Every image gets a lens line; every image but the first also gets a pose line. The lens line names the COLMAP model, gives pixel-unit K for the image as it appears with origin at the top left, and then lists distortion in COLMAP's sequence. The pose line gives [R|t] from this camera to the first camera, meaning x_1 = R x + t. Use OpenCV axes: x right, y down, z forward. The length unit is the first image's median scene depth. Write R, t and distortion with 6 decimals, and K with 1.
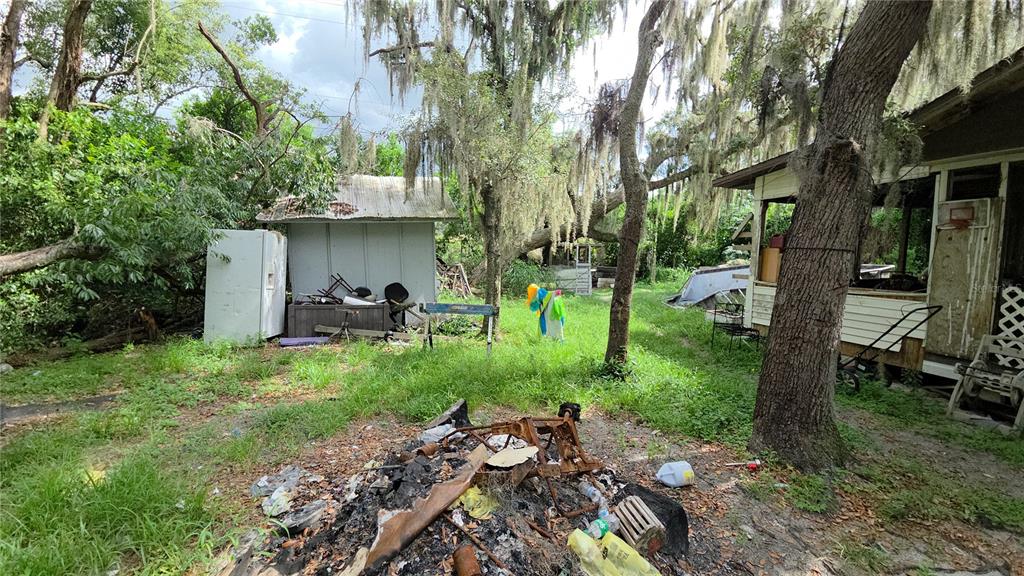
lens RADIAL K [[414.9, 0, 512.7], [0, 414.9, 286.2], [0, 0, 1]] dist [0.010388, -0.008667]
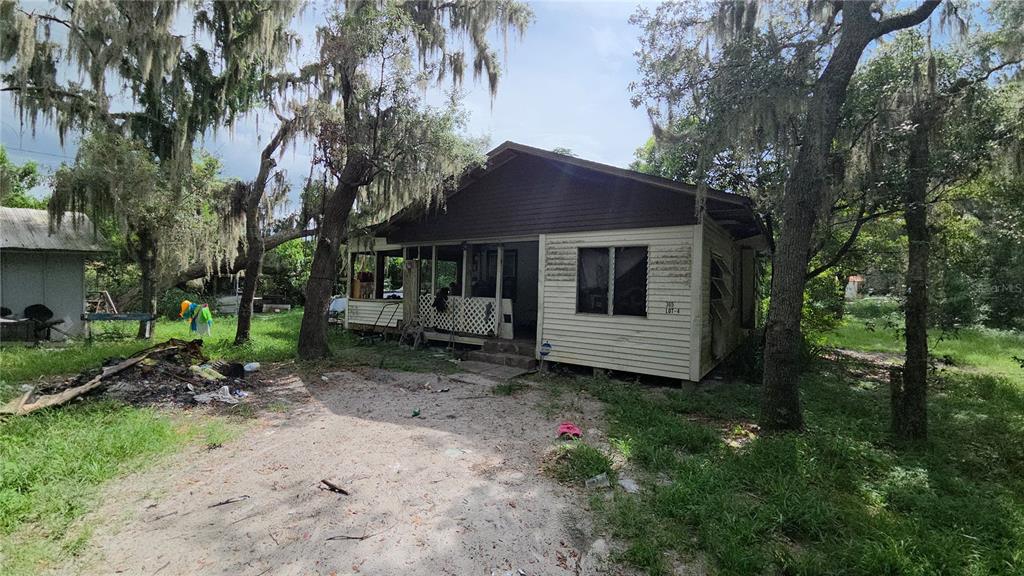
lens RADIAL K [[414.9, 0, 513.5], [0, 414.9, 285.8], [0, 0, 1]] dist [0.010388, -0.008667]
pose [[0.771749, 0.007756, 0.635880, 0.008003], [0.044467, 0.996820, -0.066127, 0.115880], [-0.634370, 0.079310, 0.768950, -1.113403]]
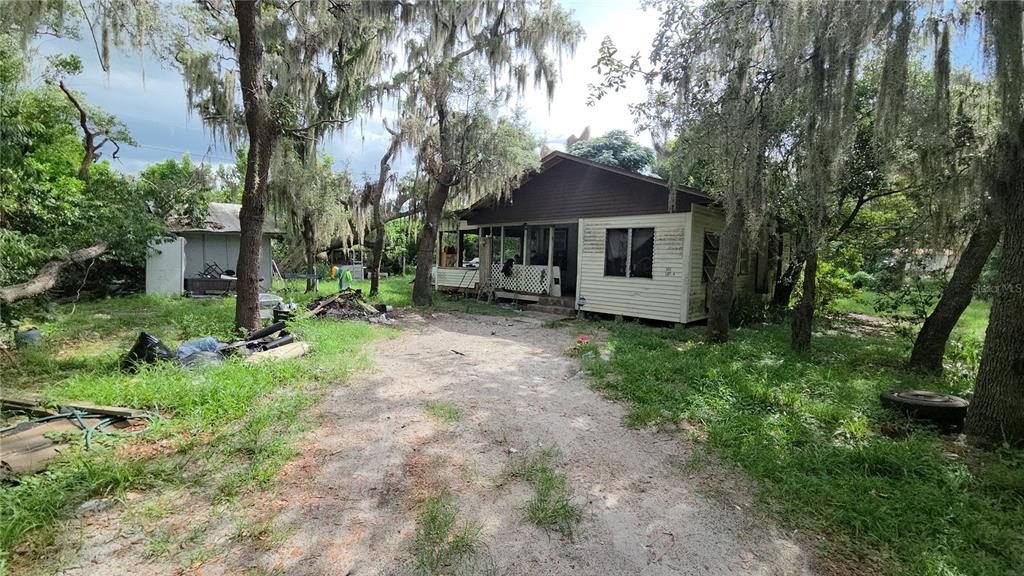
lens RADIAL K [[414.9, 0, 513.2], [0, 414.9, 286.8], [0, 0, 1]] dist [0.010388, -0.008667]
pose [[0.861230, -0.023297, 0.507681, -0.319529], [0.031002, 0.999497, -0.006727, 0.180106], [-0.507268, 0.021533, 0.861519, -1.668584]]
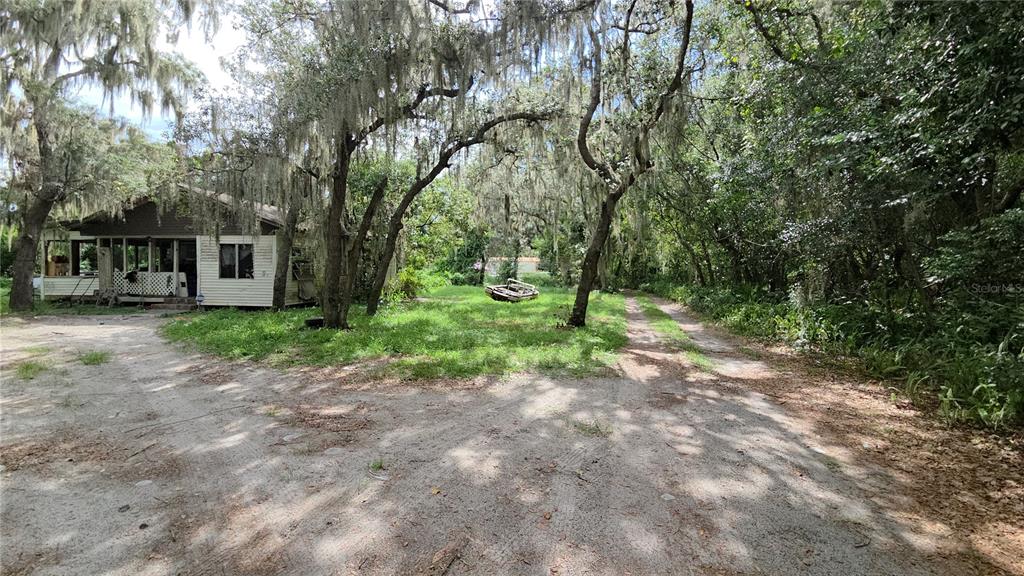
lens RADIAL K [[414.9, 0, 509.6], [0, 414.9, 285.0], [0, 0, 1]] dist [0.010388, -0.008667]
pose [[0.374619, -0.038552, 0.926377, -0.769621], [0.082057, 0.996593, 0.008291, 0.314252], [-0.923541, 0.072910, 0.376506, -3.035898]]
